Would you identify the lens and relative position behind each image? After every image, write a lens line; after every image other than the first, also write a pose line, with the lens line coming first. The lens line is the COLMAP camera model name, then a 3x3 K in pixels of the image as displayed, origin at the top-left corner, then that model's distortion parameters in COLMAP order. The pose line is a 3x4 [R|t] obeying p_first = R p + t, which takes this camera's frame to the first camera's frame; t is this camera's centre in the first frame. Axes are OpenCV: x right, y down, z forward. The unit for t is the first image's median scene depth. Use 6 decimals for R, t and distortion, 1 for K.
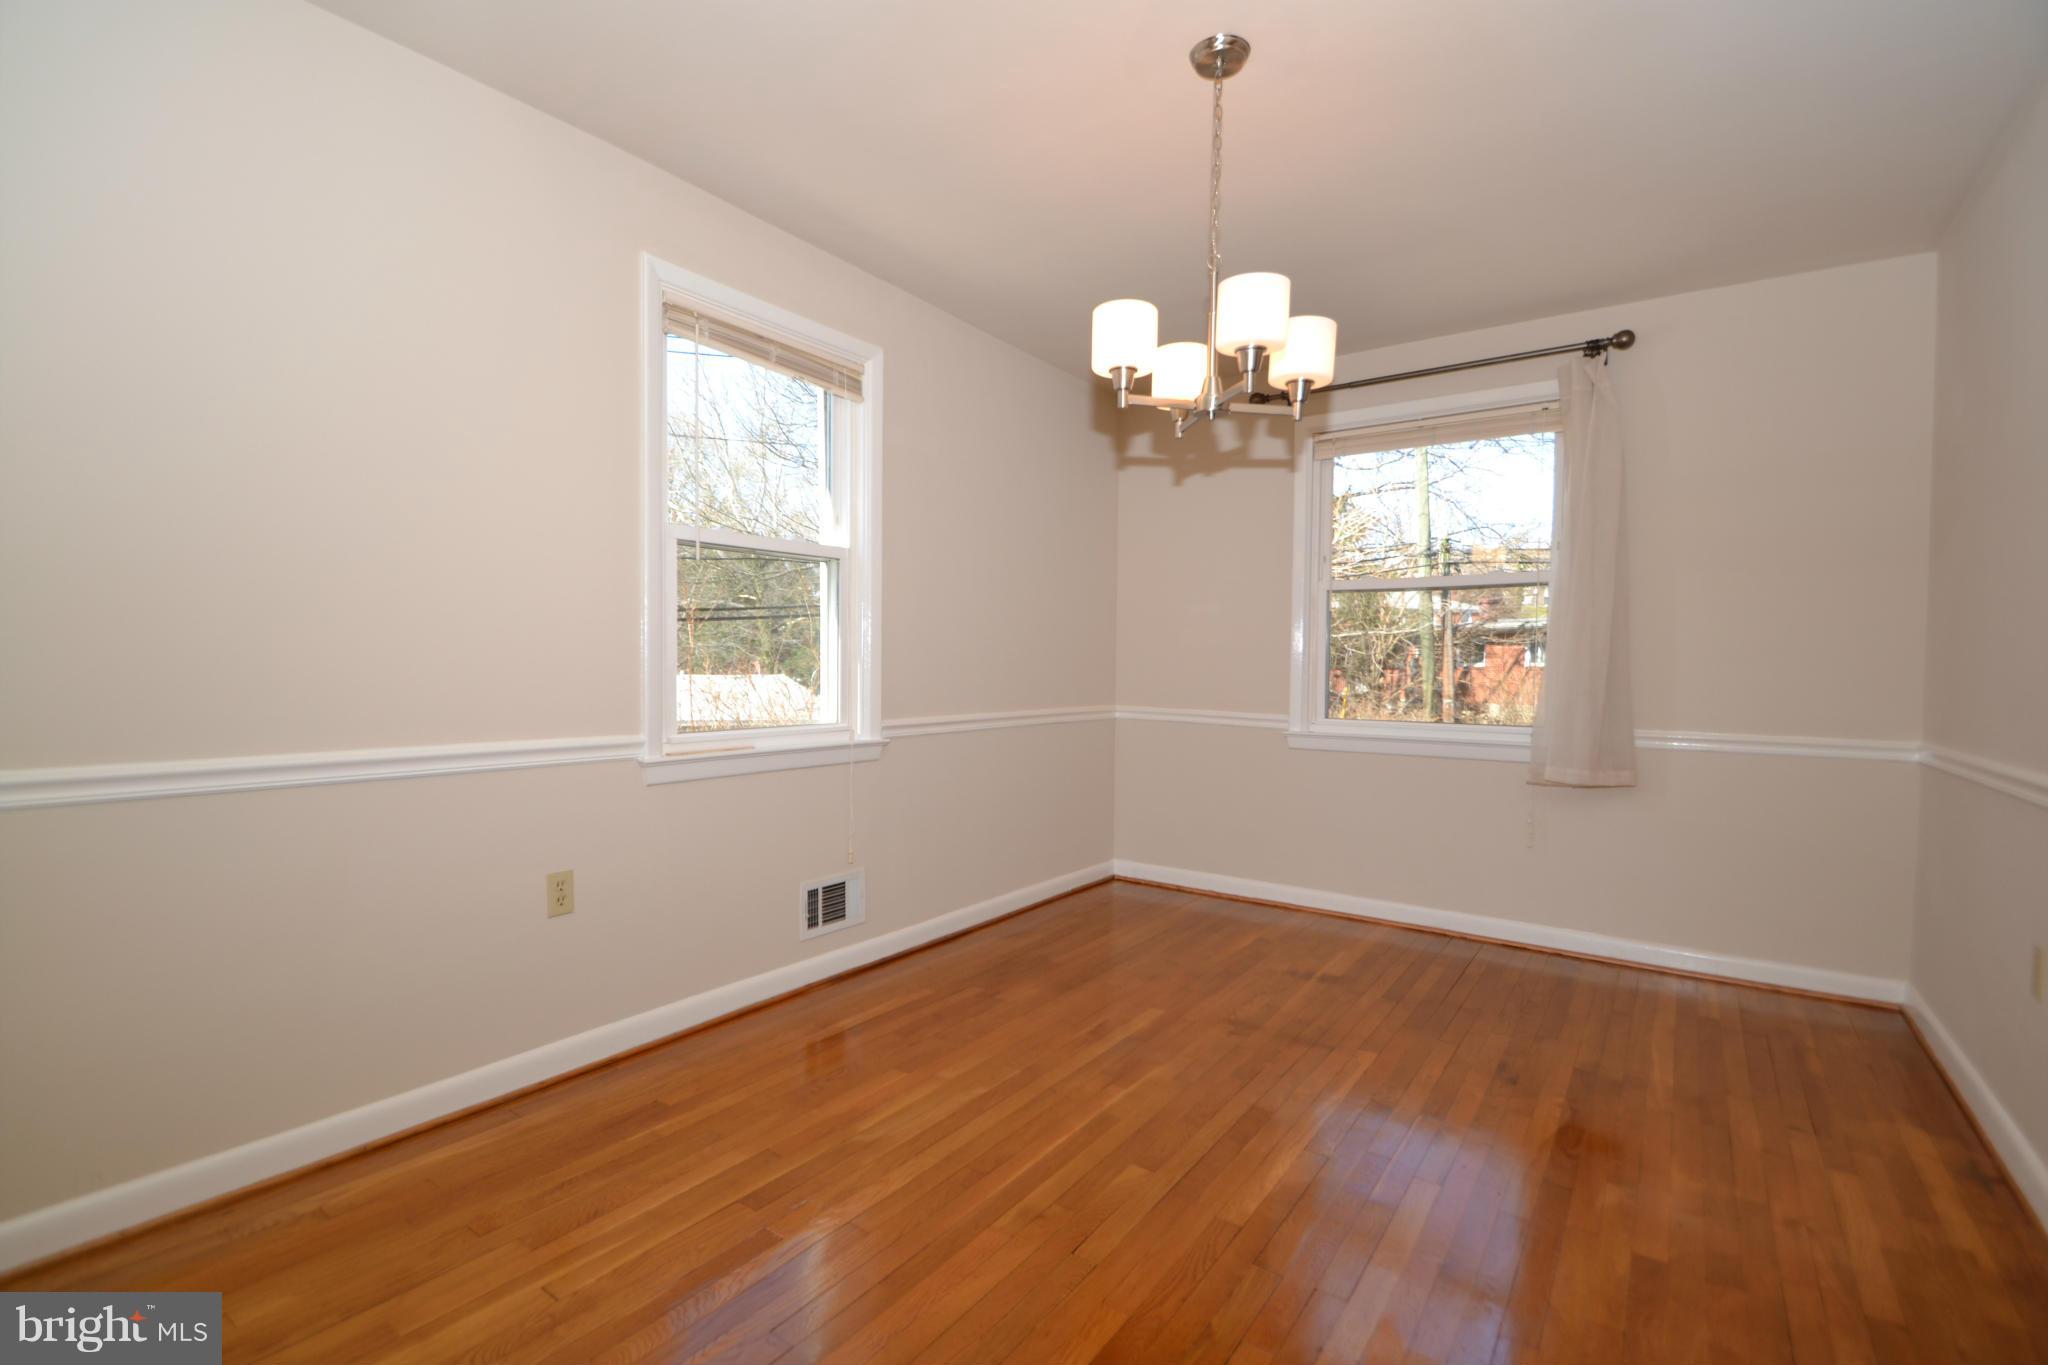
lens RADIAL K [[904.7, 0, 1022.5], [0, 904.7, 683.4], [0, 0, 1]] dist [-0.014021, -0.000142]
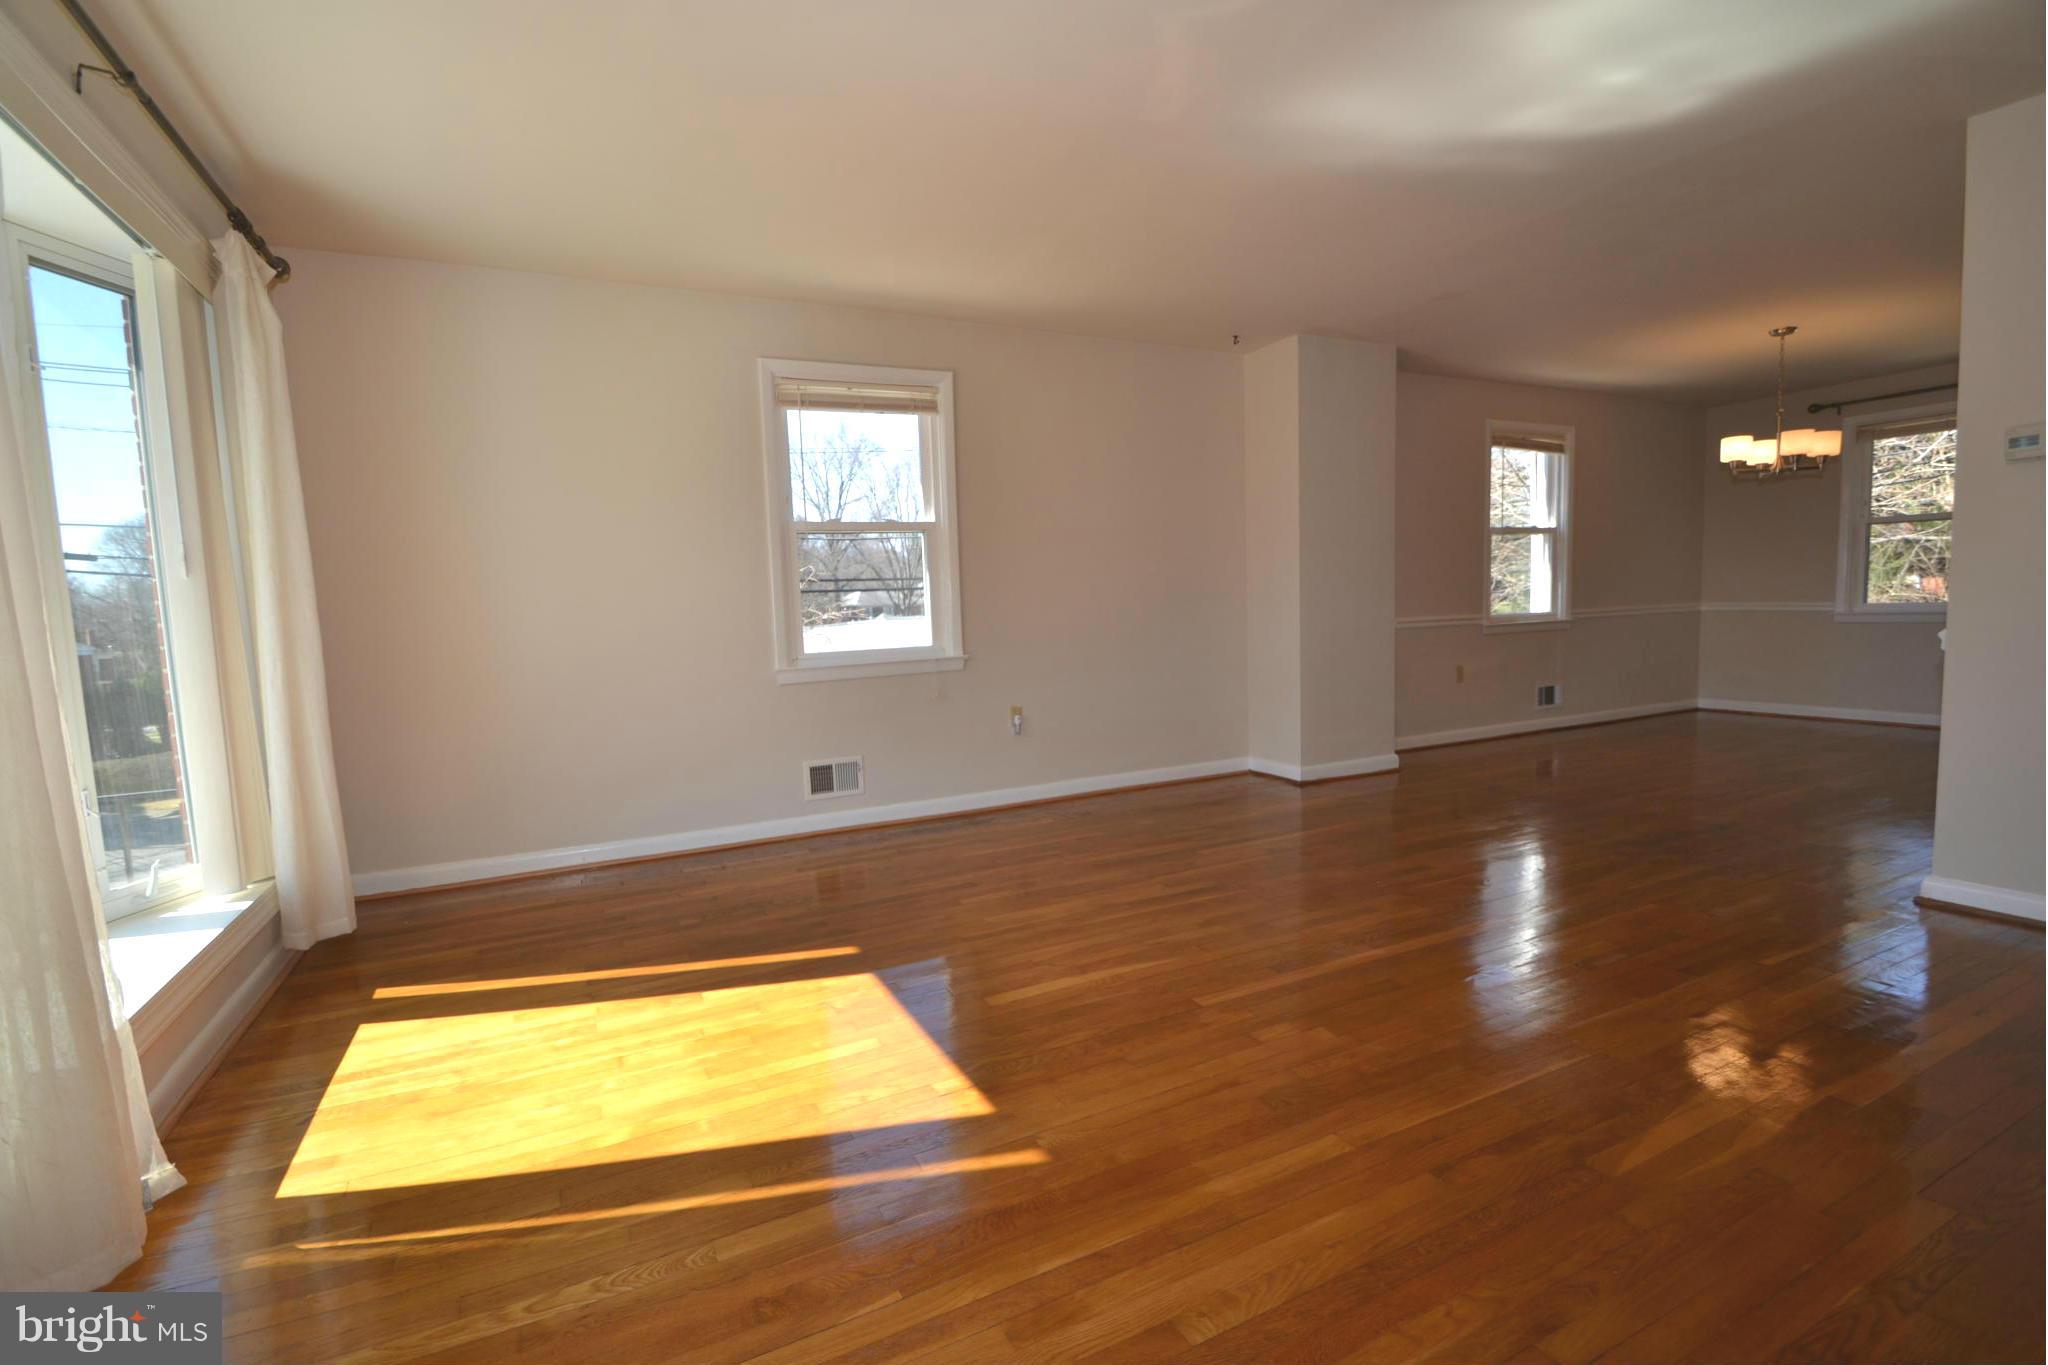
lens RADIAL K [[904.7, 0, 1009.1], [0, 904.7, 683.9], [0, 0, 1]] dist [-0.014021, -0.000142]
pose [[0.877794, -0.000768, -0.479038, -0.290805], [0.034803, 0.997458, 0.062173, 0.037446], [0.477773, -0.071247, 0.875589, -1.372014]]
